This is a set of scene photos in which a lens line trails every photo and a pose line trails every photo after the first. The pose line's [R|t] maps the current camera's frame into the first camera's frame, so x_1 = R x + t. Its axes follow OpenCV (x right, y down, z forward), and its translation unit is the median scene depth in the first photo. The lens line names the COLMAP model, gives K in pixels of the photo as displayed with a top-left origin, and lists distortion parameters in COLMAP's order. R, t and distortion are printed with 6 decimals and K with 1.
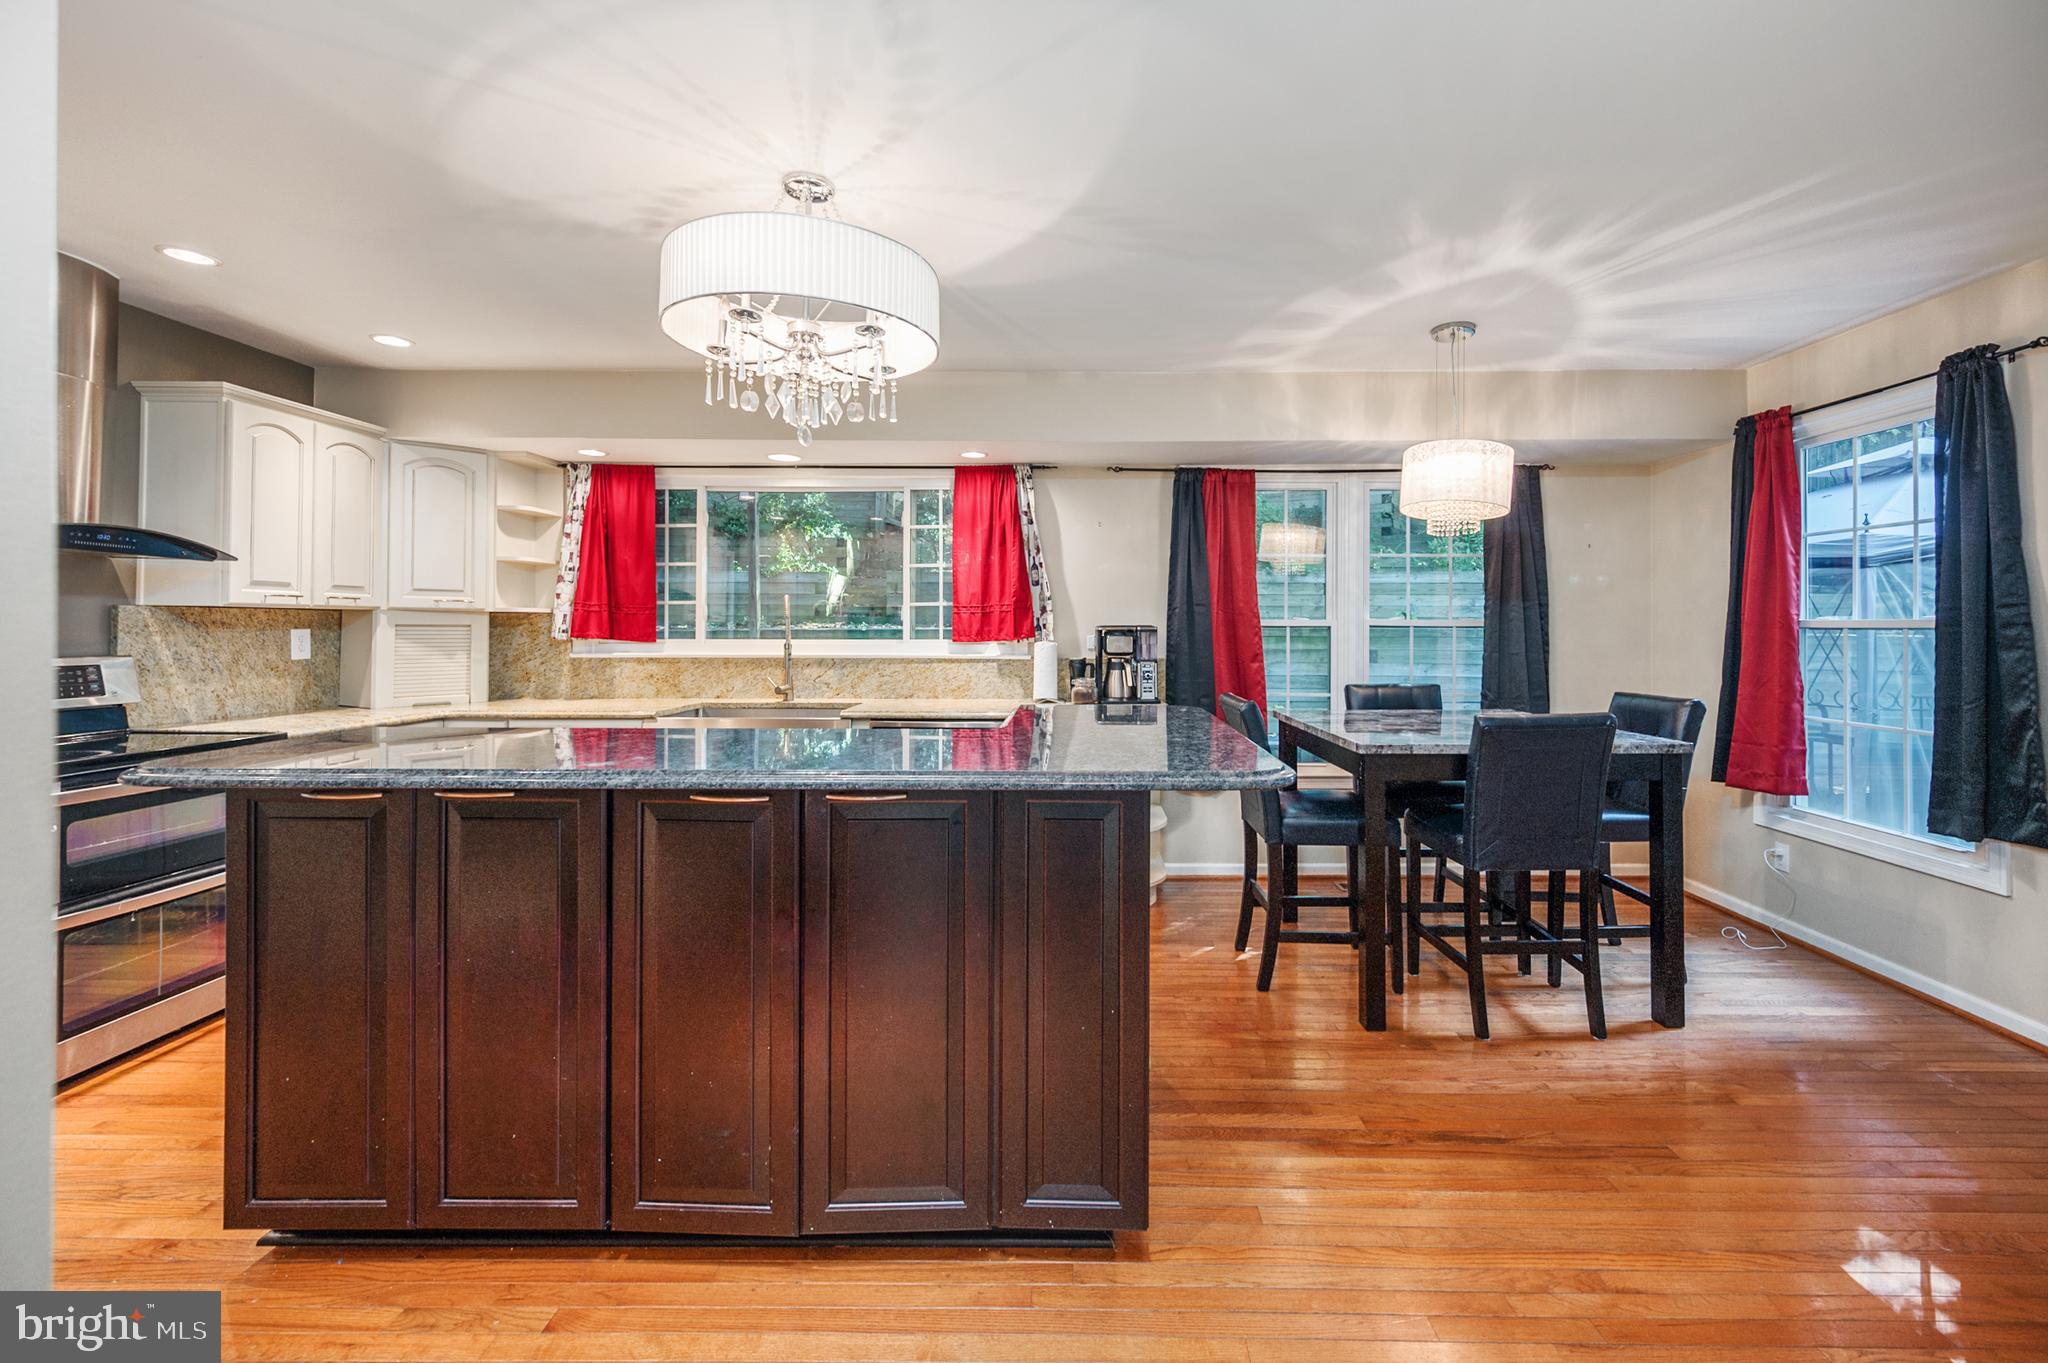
lens RADIAL K [[824.9, 0, 1058.7], [0, 824.9, 619.4], [0, 0, 1]] dist [0.001380, -0.000500]
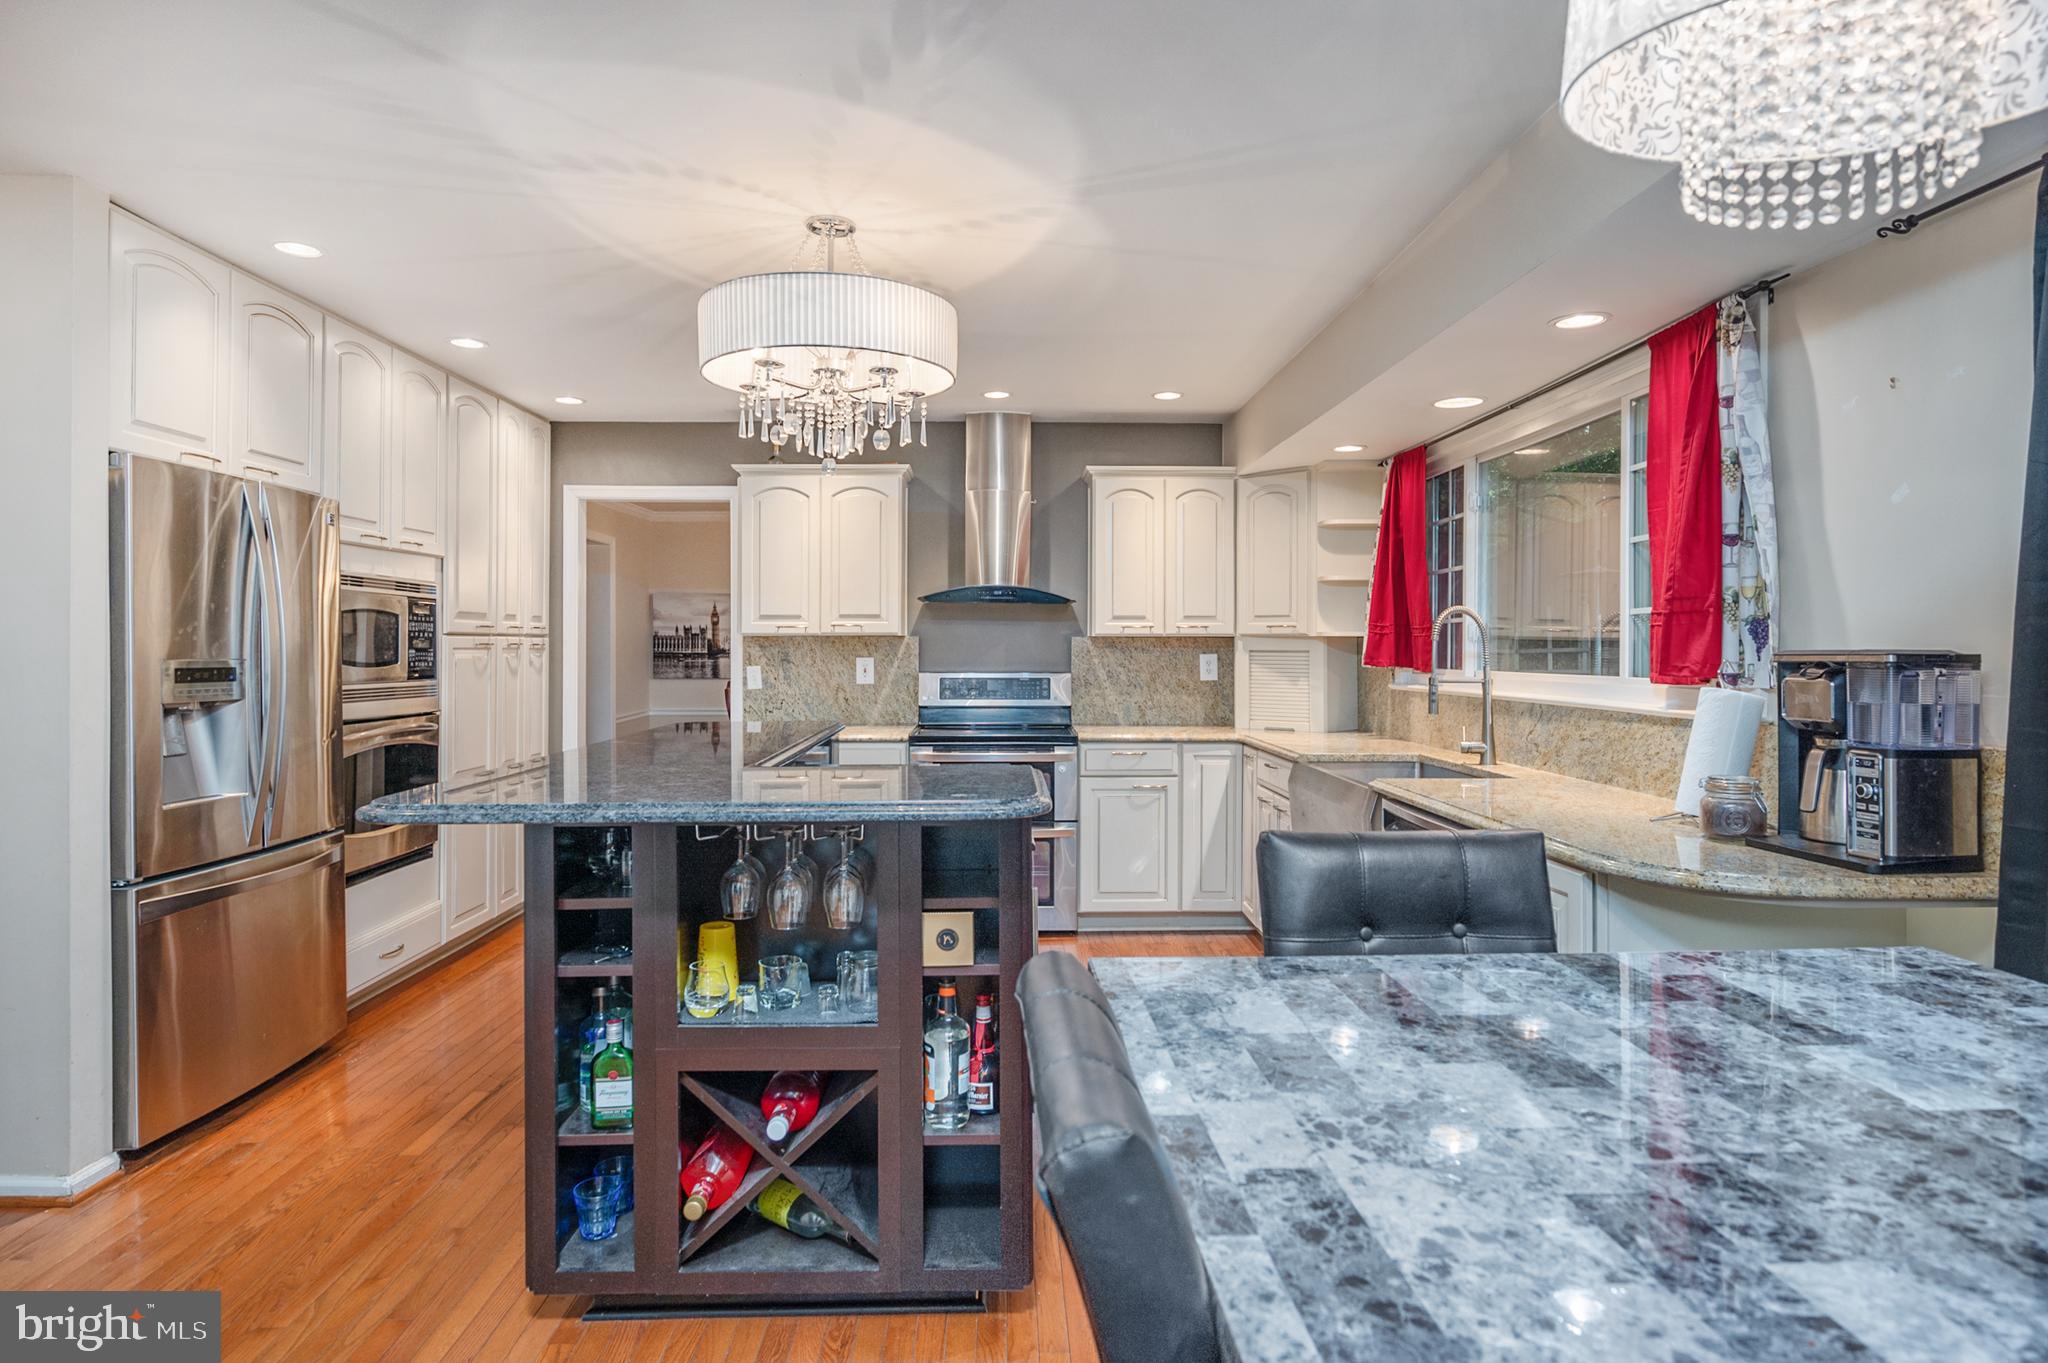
lens RADIAL K [[1128.9, 0, 1026.9], [0, 1128.9, 635.6], [0, 0, 1]] dist [0.000553, -0.000946]
pose [[0.042351, -0.013688, -0.999009, 0.564603], [0.007880, 0.999880, -0.013366, 0.004395], [0.999072, -0.007306, 0.042454, 0.598596]]
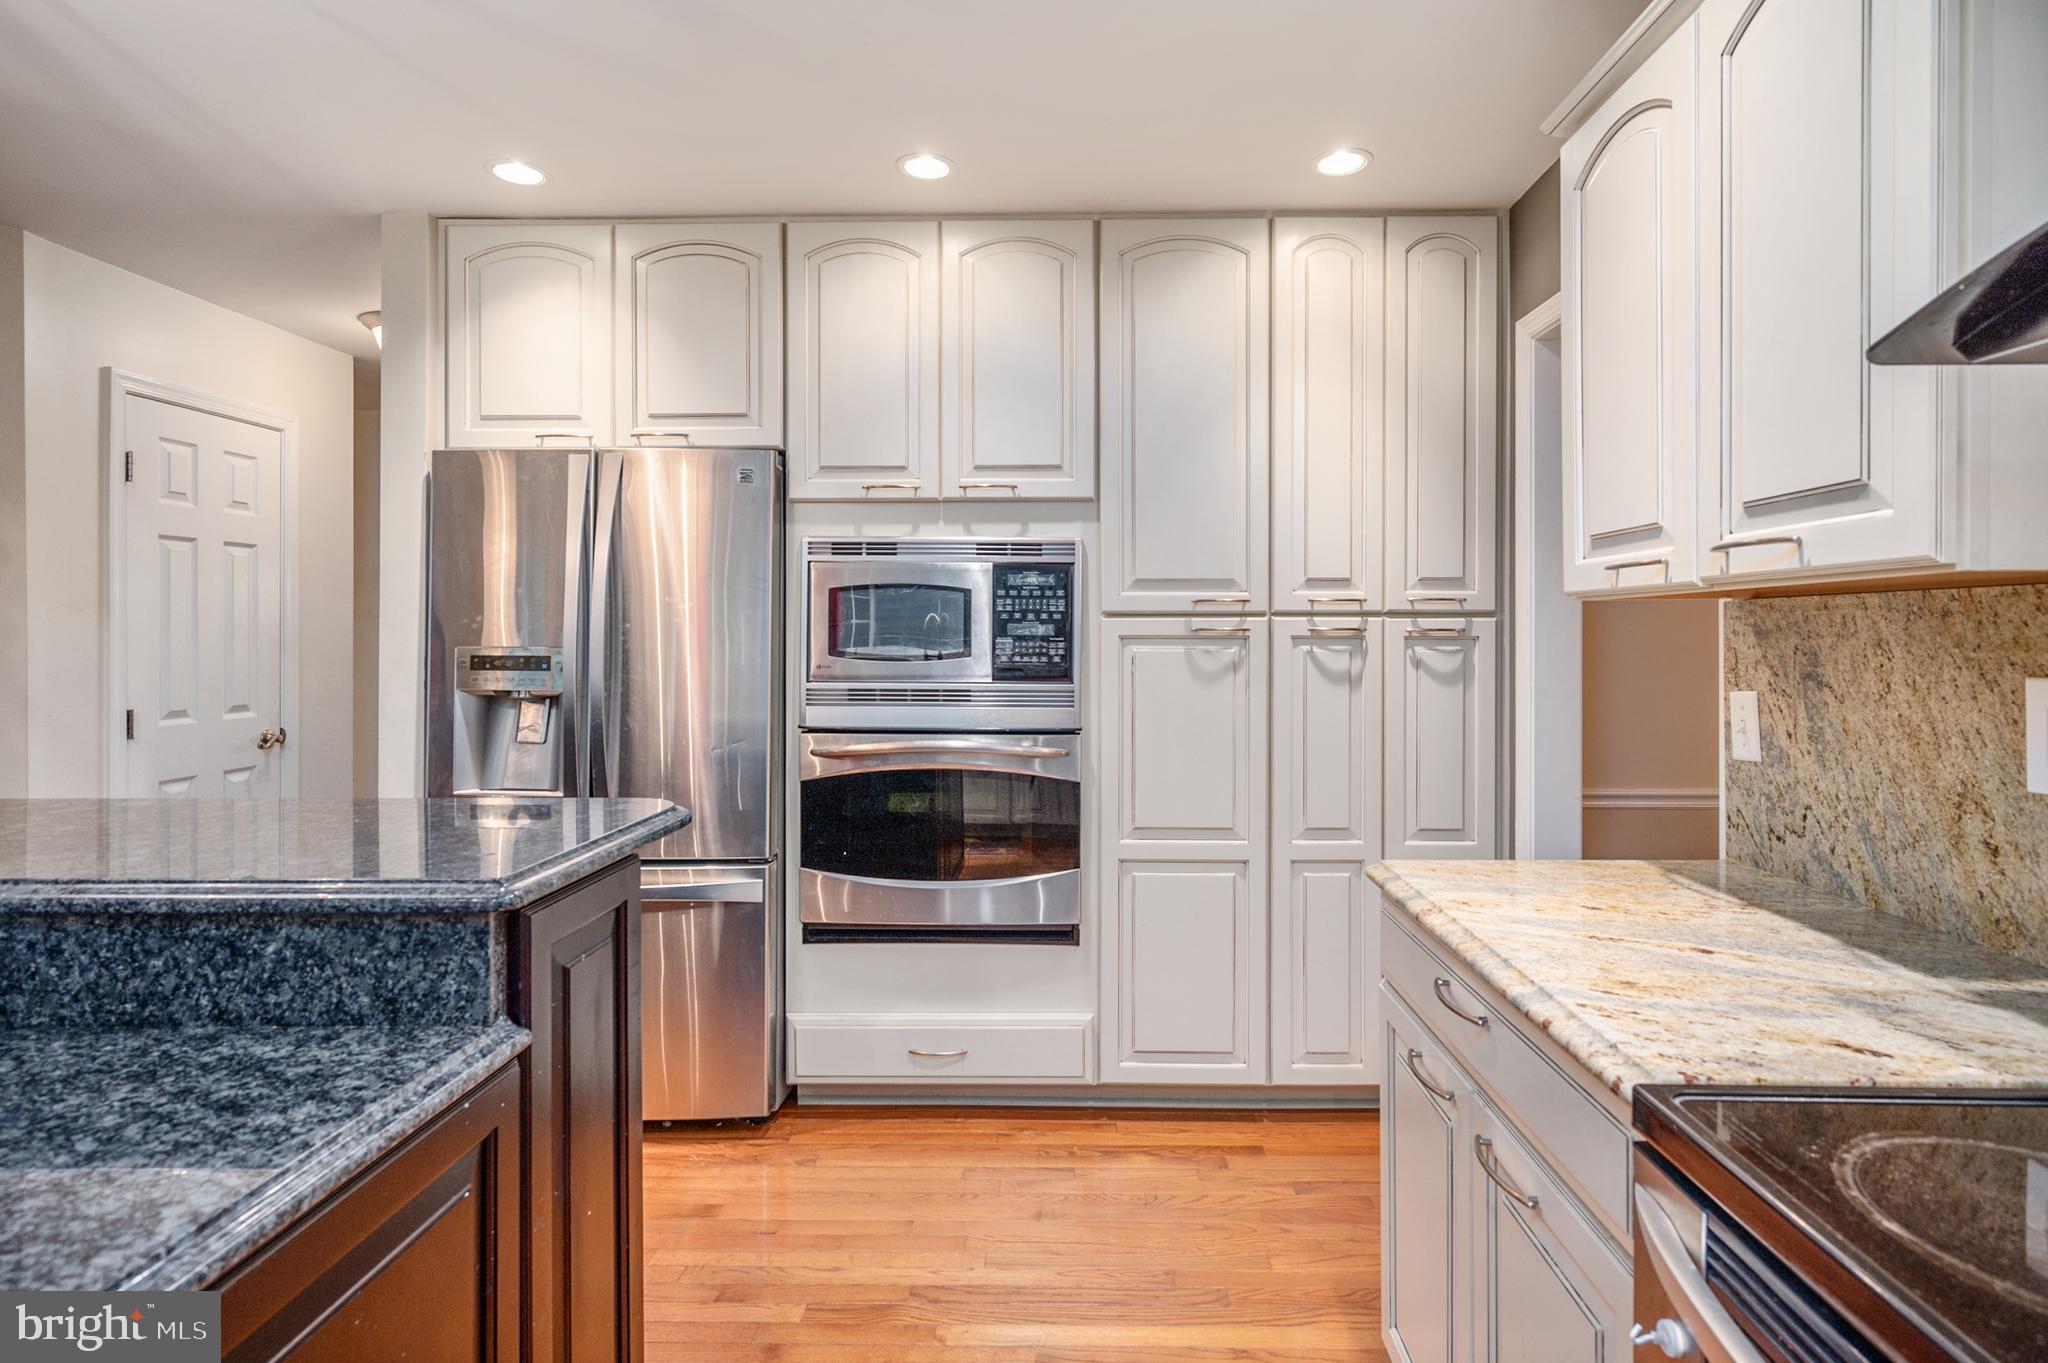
lens RADIAL K [[1019.4, 0, 1073.1], [0, 1019.4, 639.8], [0, 0, 1]] dist [-0.002583, 0.000978]
pose [[-0.999991, -0.004064, -0.001344, -0.544198], [-0.004058, 0.999981, -0.004667, 0.002957], [0.001363, -0.004662, -0.999988, 0.735143]]
